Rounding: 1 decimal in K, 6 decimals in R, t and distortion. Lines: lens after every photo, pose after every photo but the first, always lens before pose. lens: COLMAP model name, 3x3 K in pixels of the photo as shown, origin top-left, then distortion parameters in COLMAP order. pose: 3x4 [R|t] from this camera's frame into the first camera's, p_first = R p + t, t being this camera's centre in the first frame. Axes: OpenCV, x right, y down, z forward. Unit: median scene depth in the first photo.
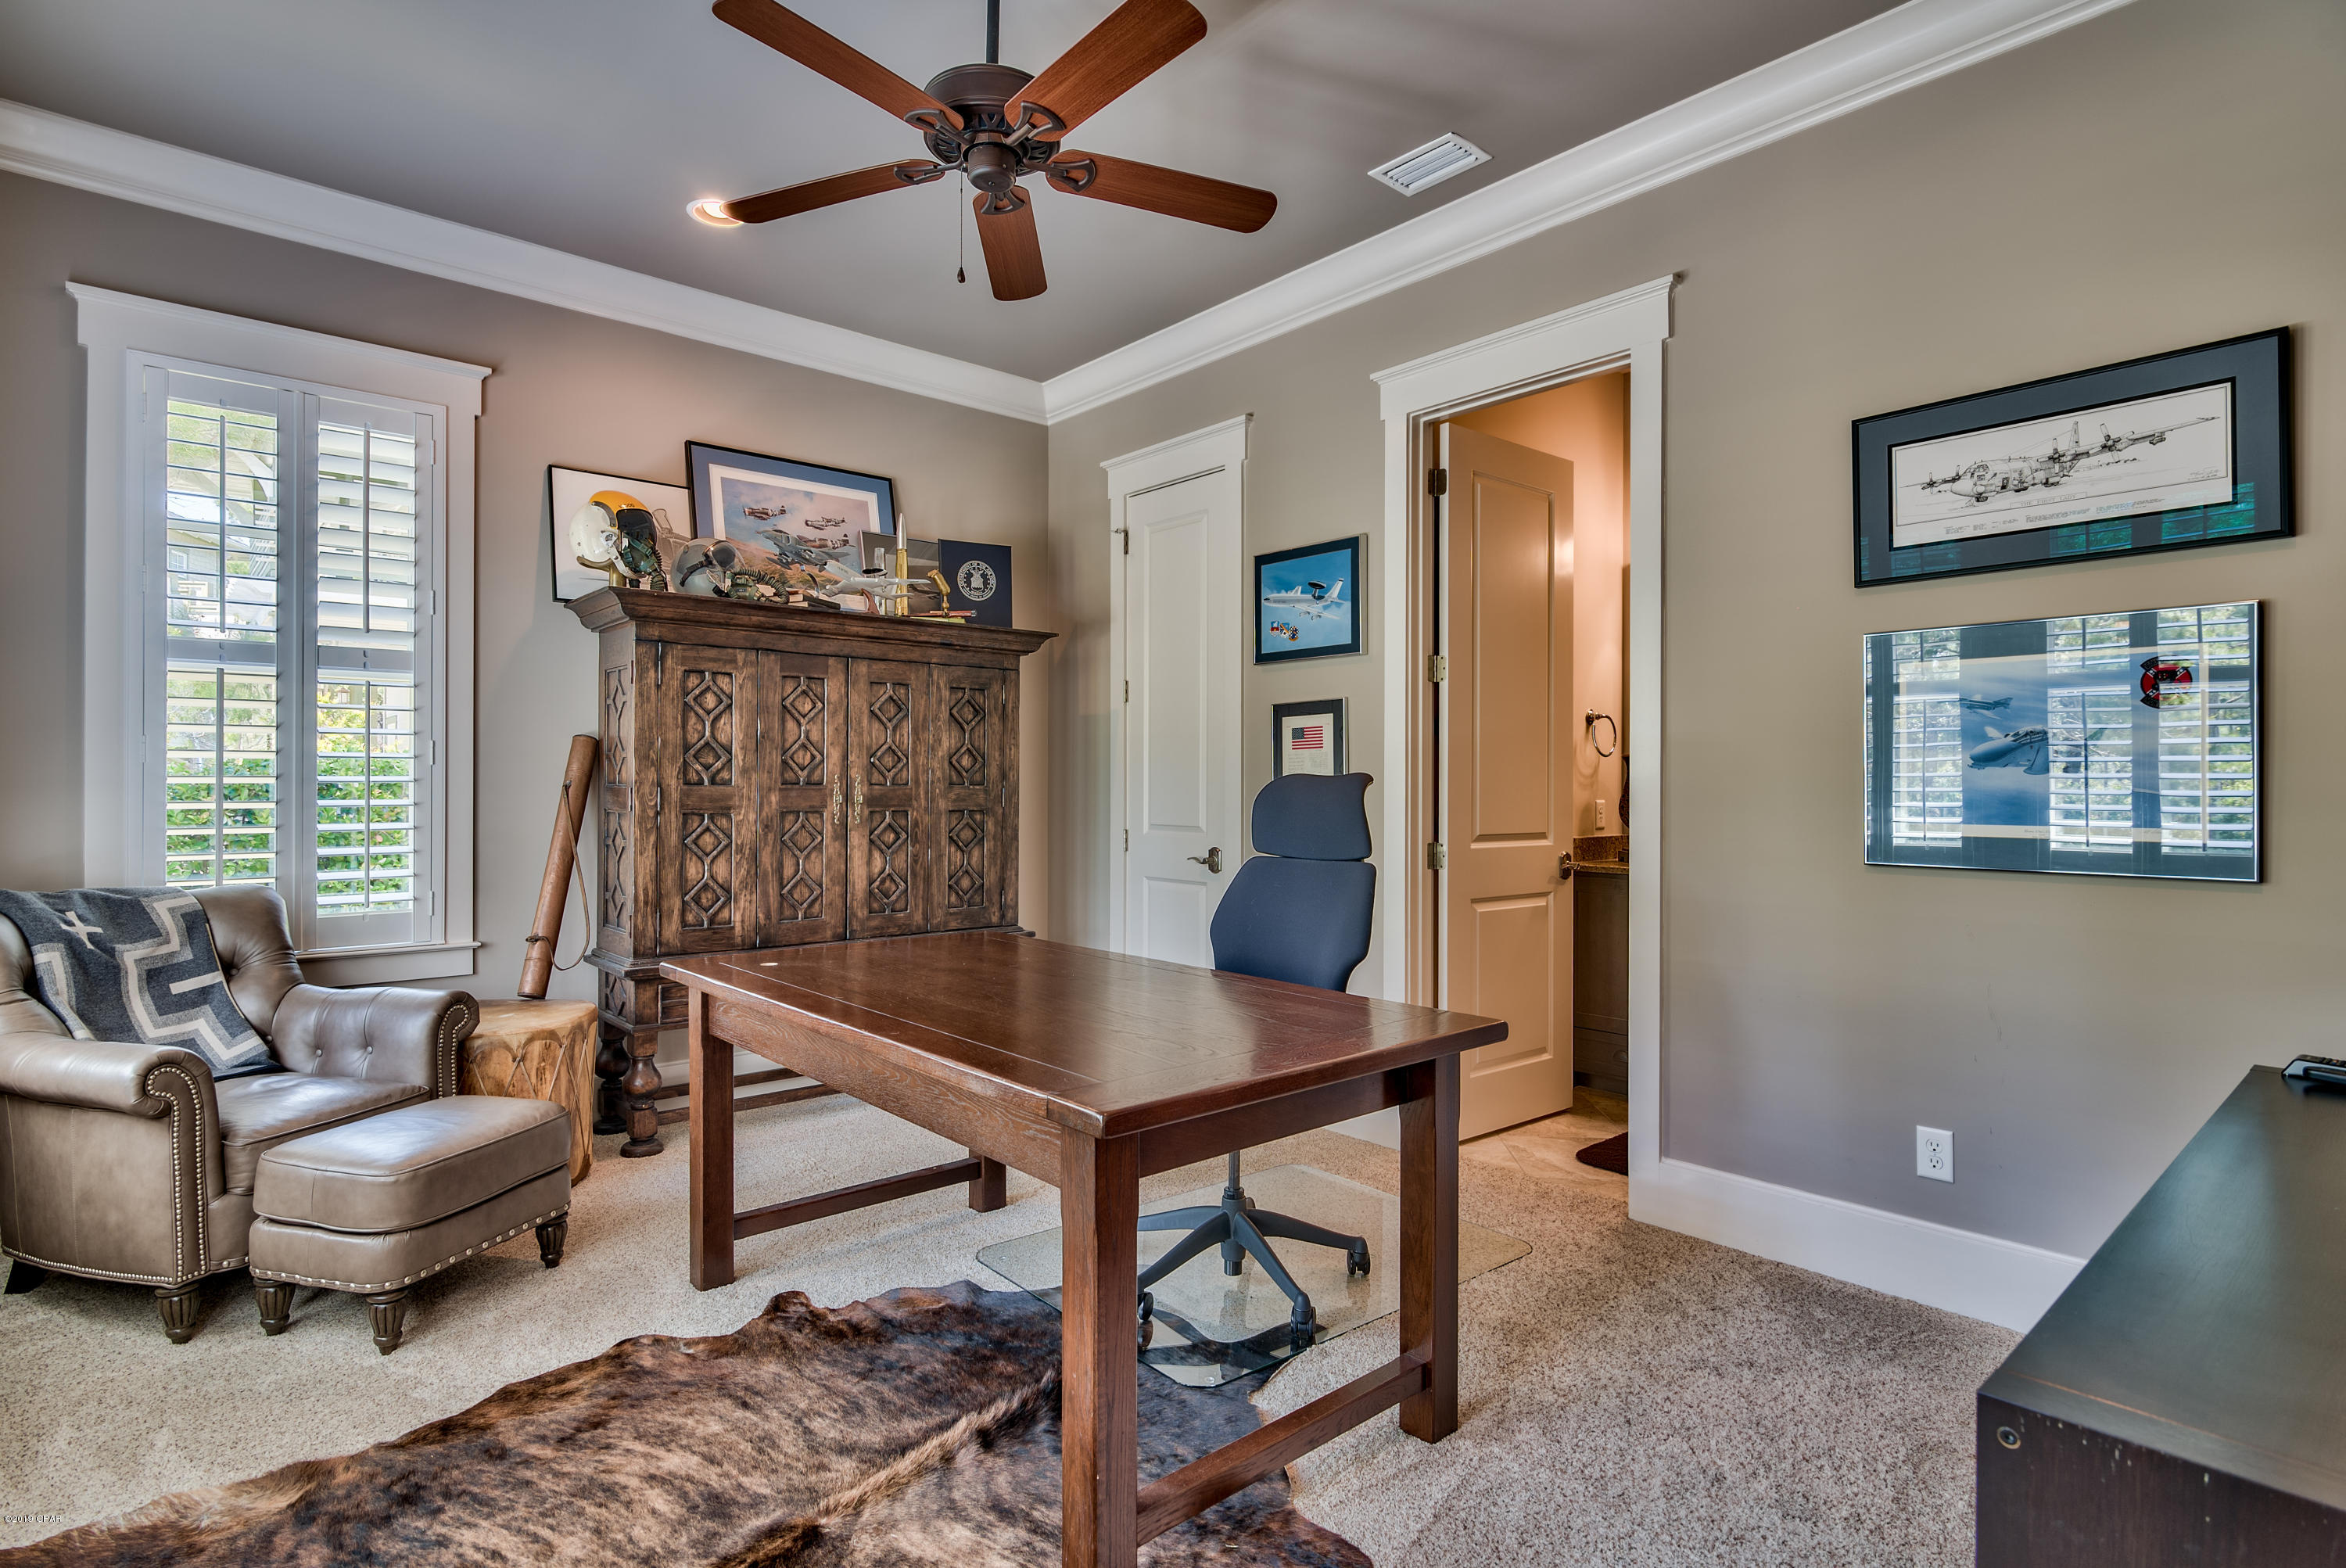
lens RADIAL K [[1149.7, 0, 1149.0], [0, 1149.7, 773.3], [0, 0, 1]] dist [-0.007556, 0.002065]
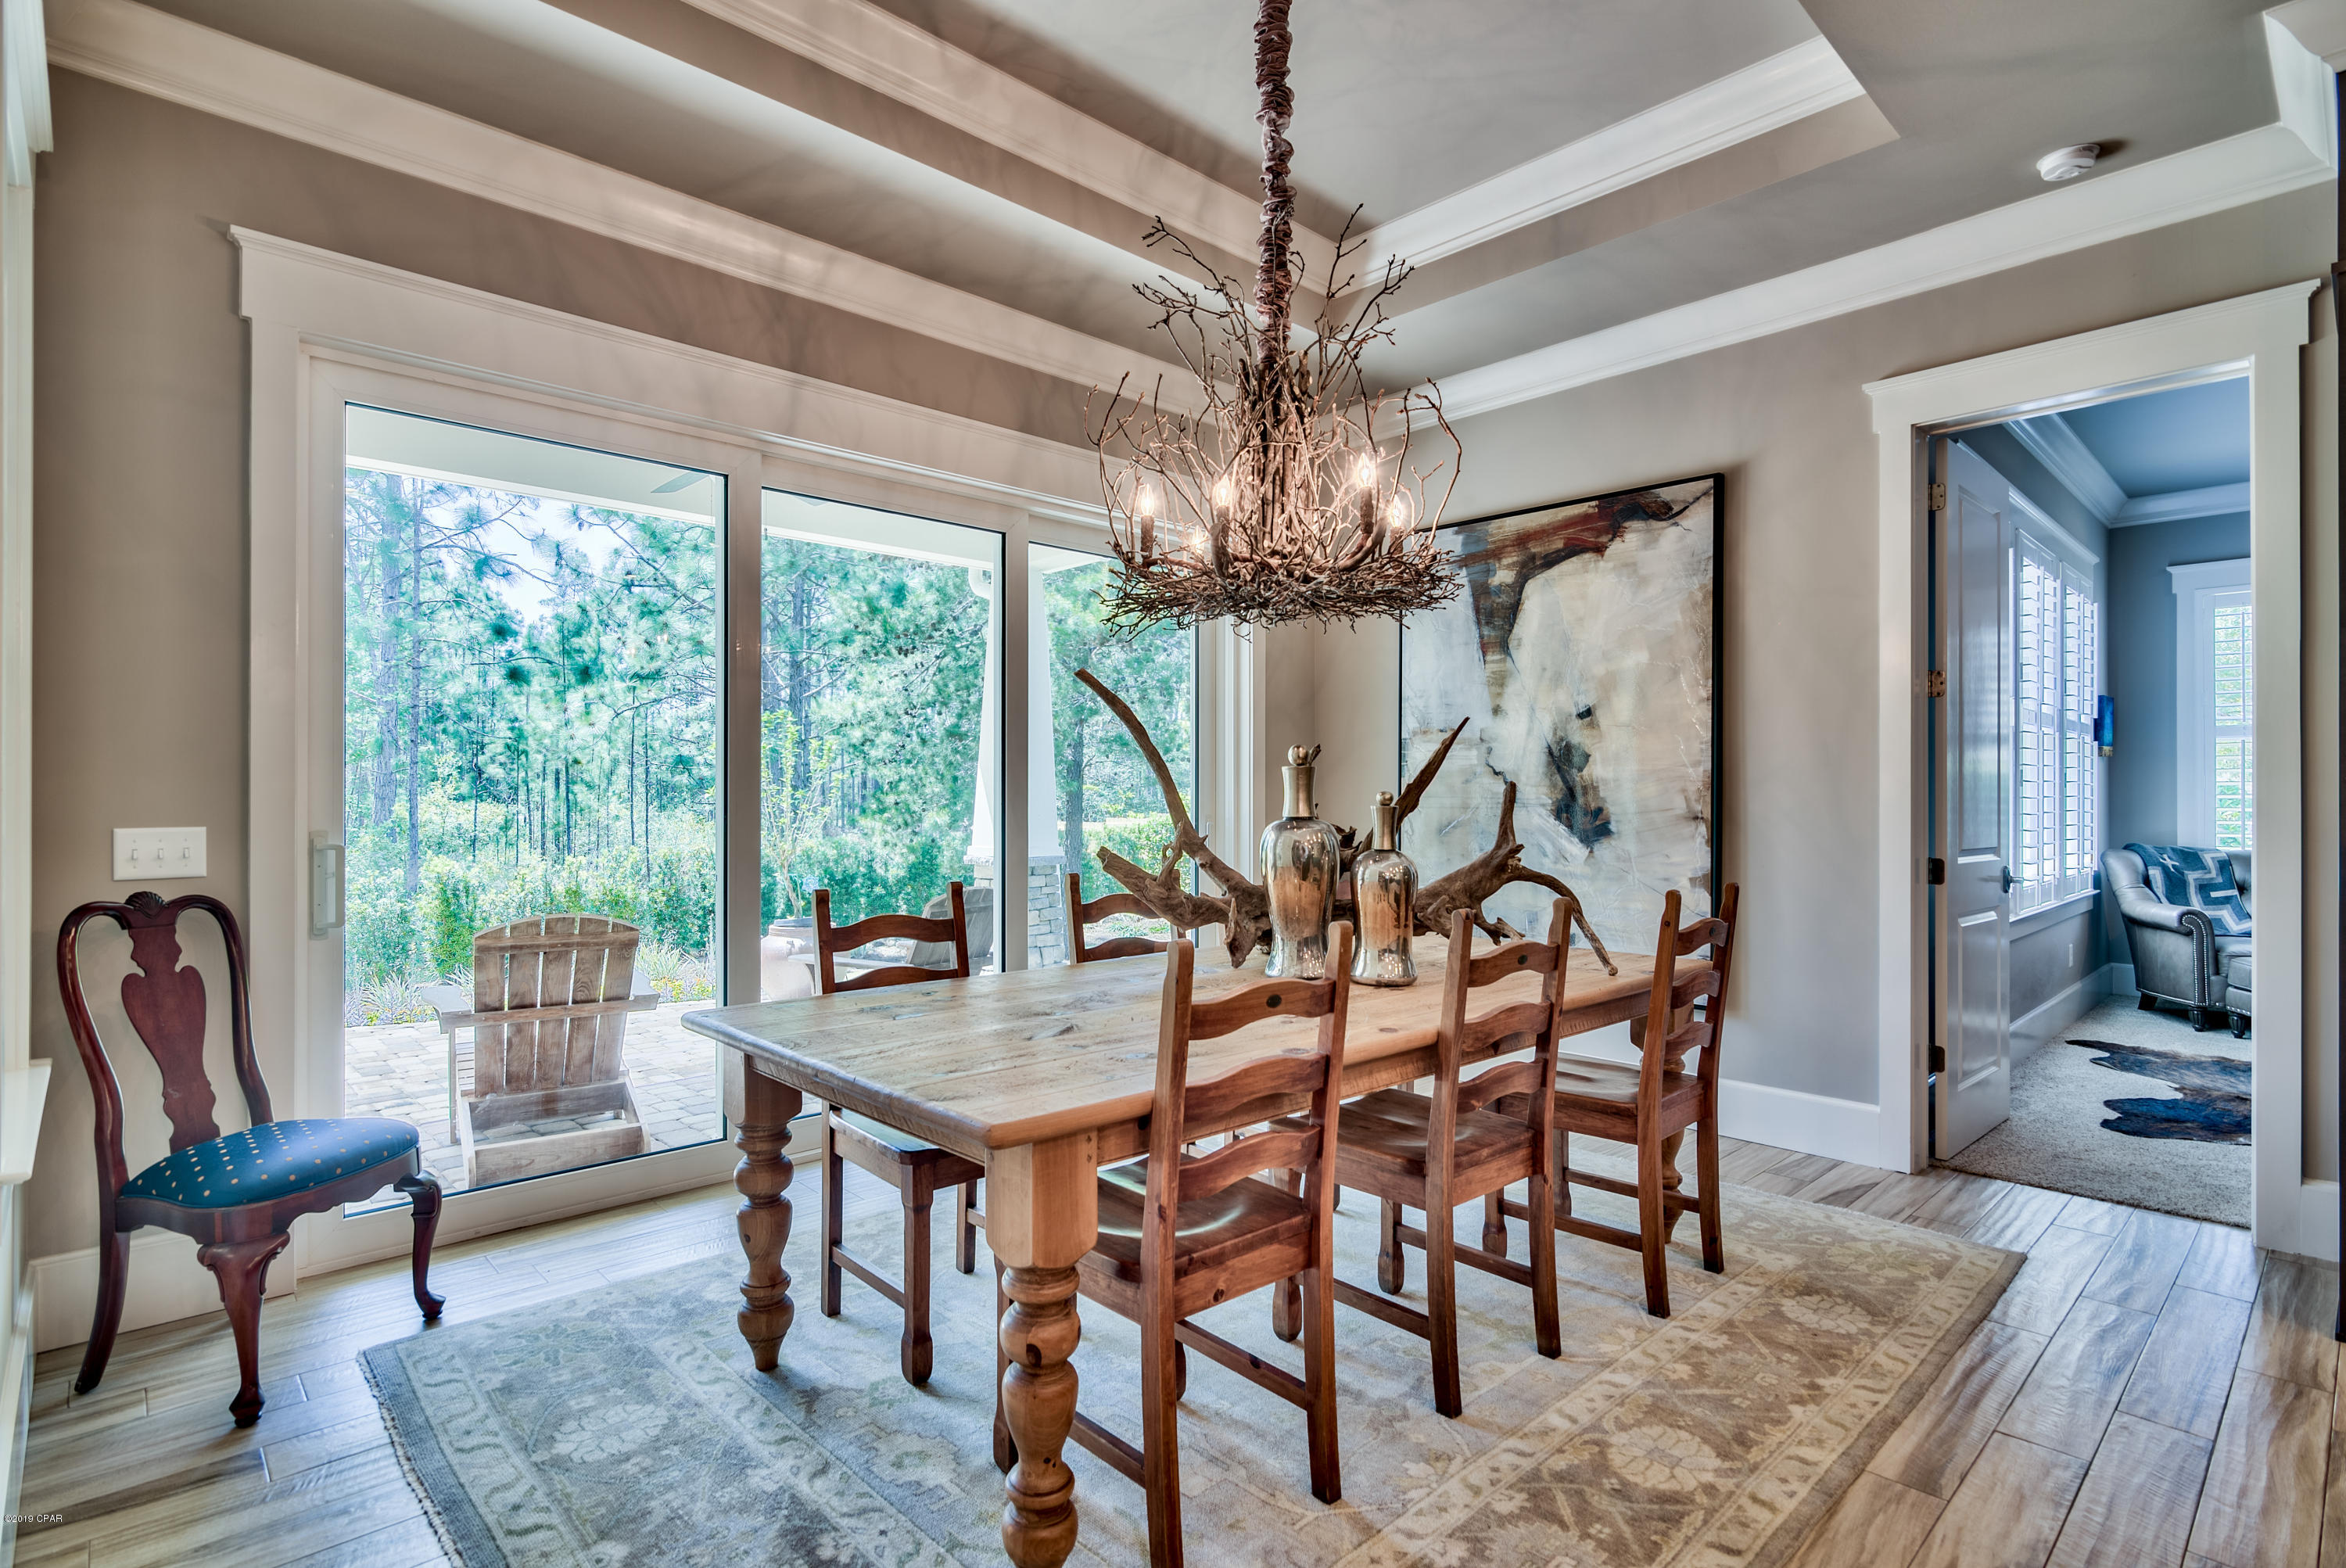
lens RADIAL K [[1149.7, 0, 1171.8], [0, 1149.7, 795.8], [0, 0, 1]] dist [-0.007556, 0.002065]
pose [[0.028394, -0.002834, -0.999593, 1.196851], [0.010651, 0.999940, -0.002533, -0.010572], [0.999540, -0.010575, 0.028423, -0.974195]]
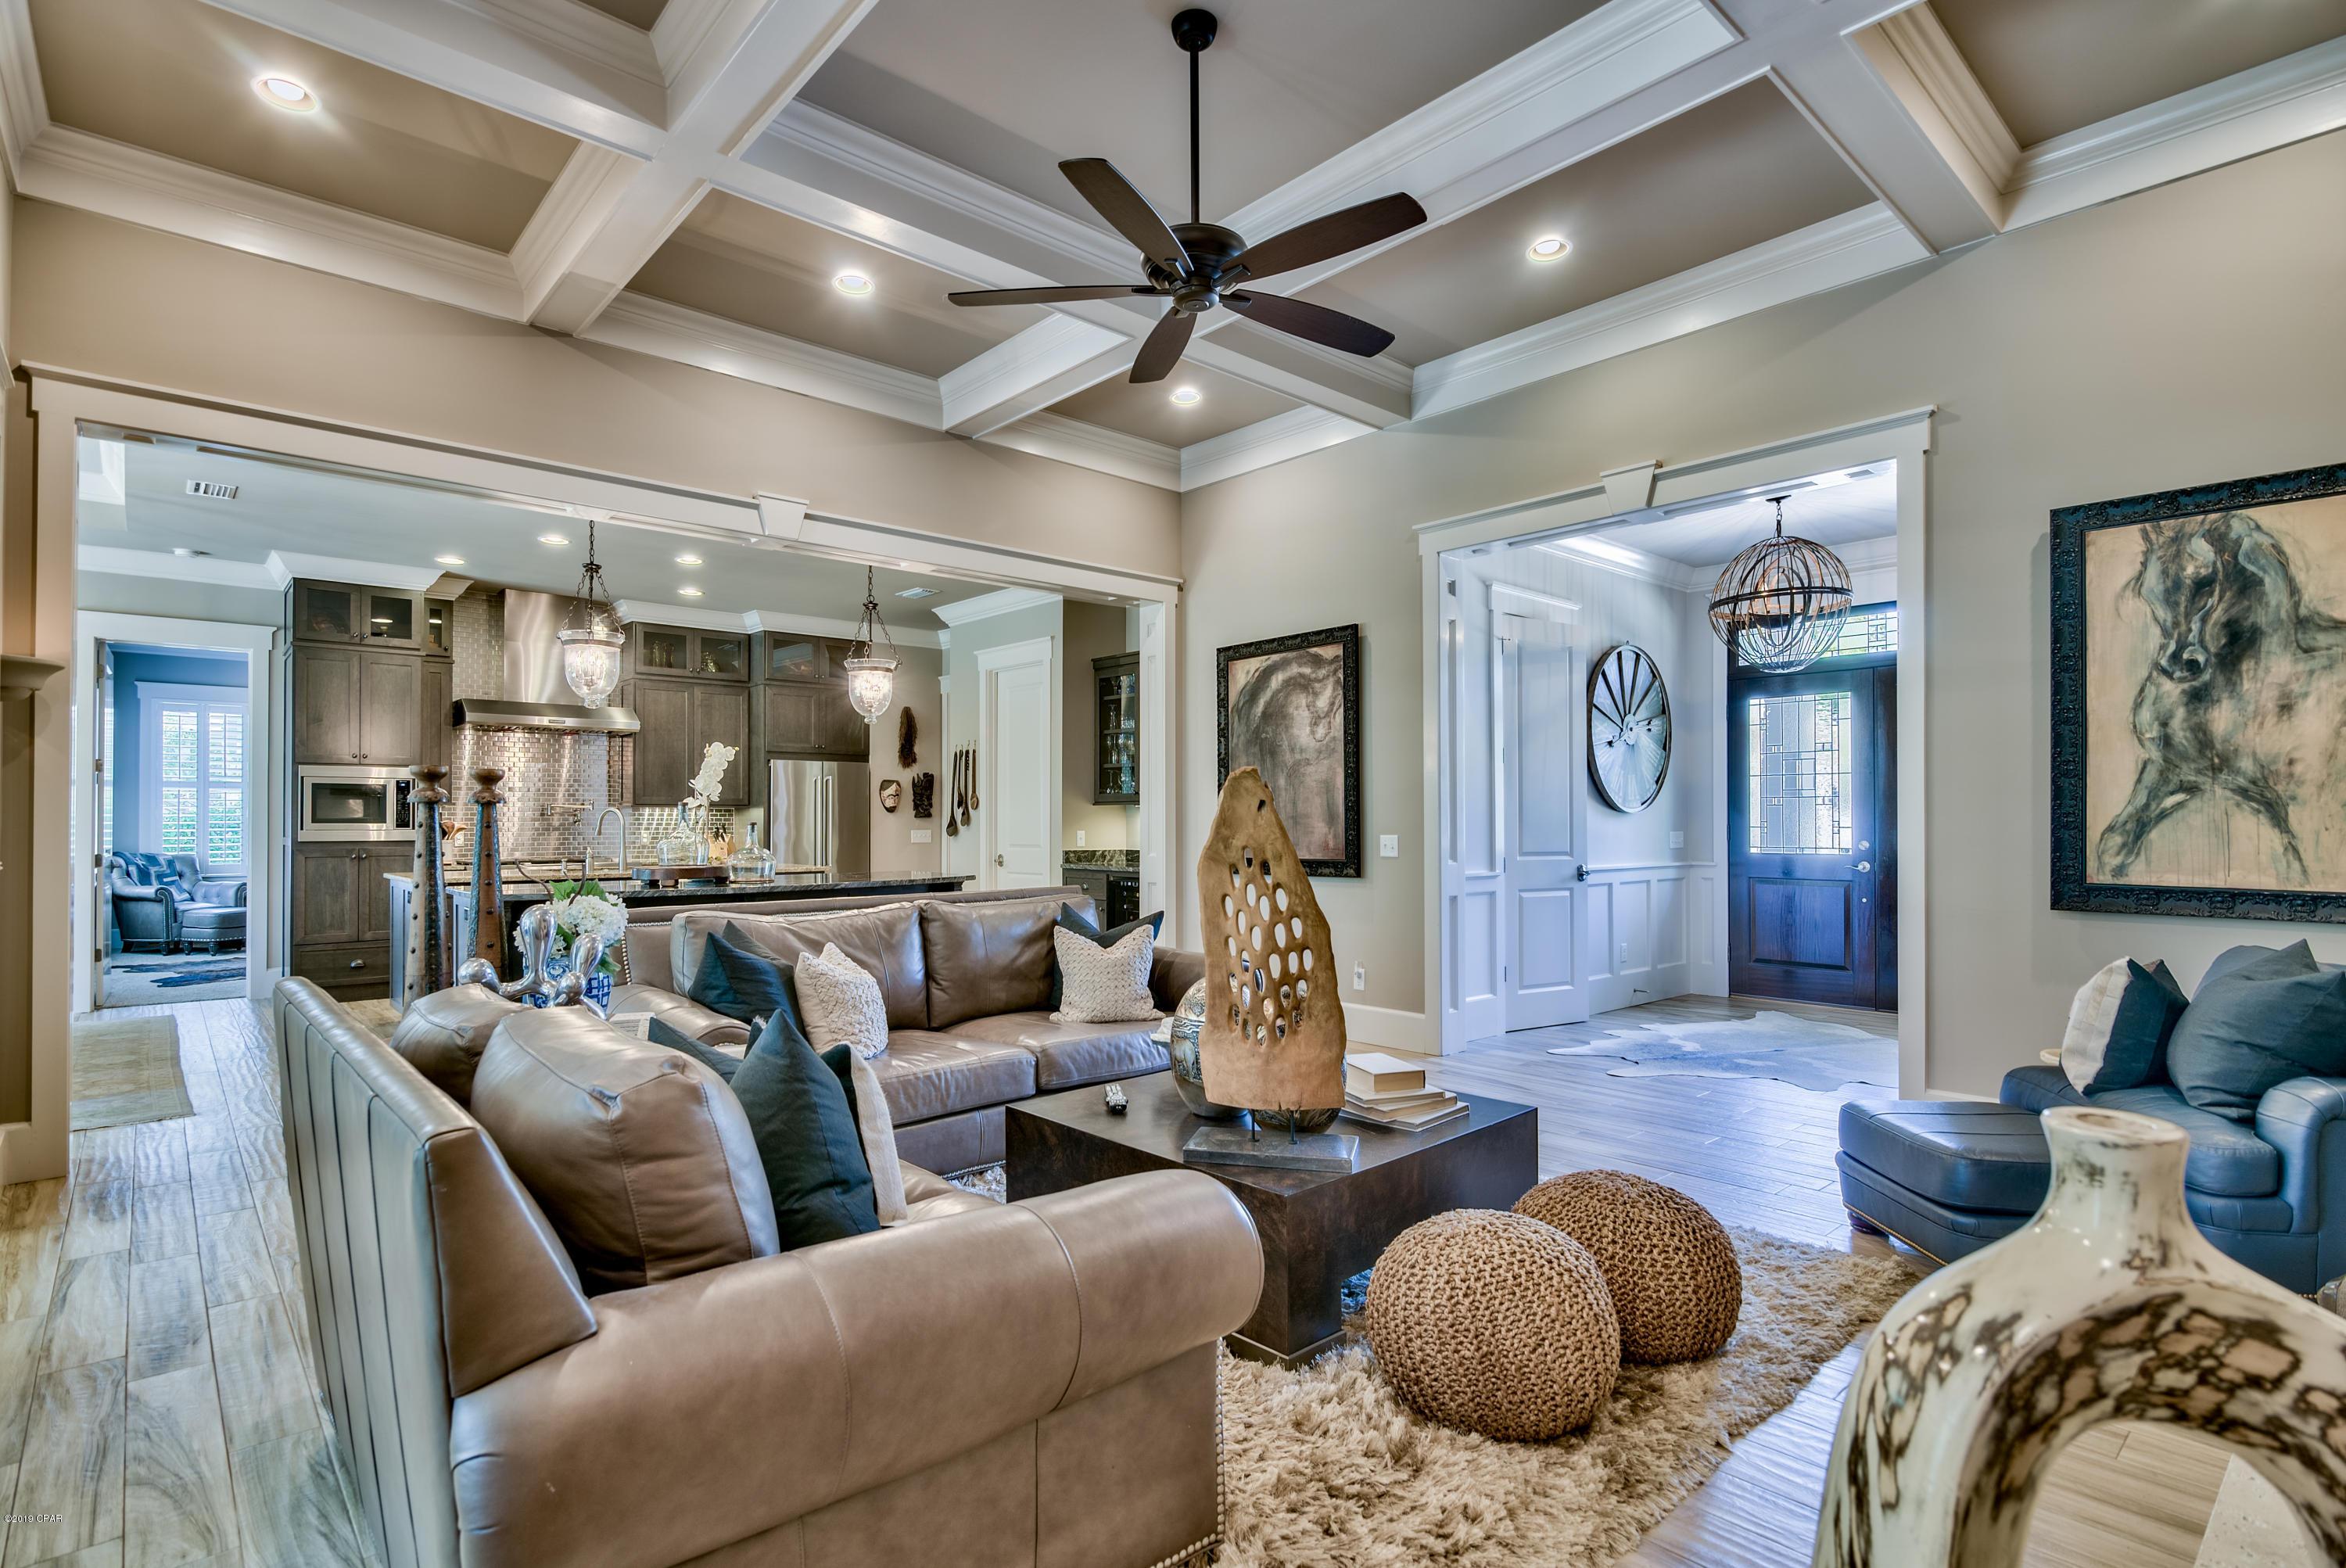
lens RADIAL K [[1149.7, 0, 1145.4], [0, 1149.7, 808.9], [0, 0, 1]] dist [-0.007556, 0.002065]
pose [[0.999946, -0.002843, -0.010042, 2.269402], [0.002836, 0.999996, -0.000712, -0.026347], [0.010044, 0.000683, 0.999949, -2.568791]]
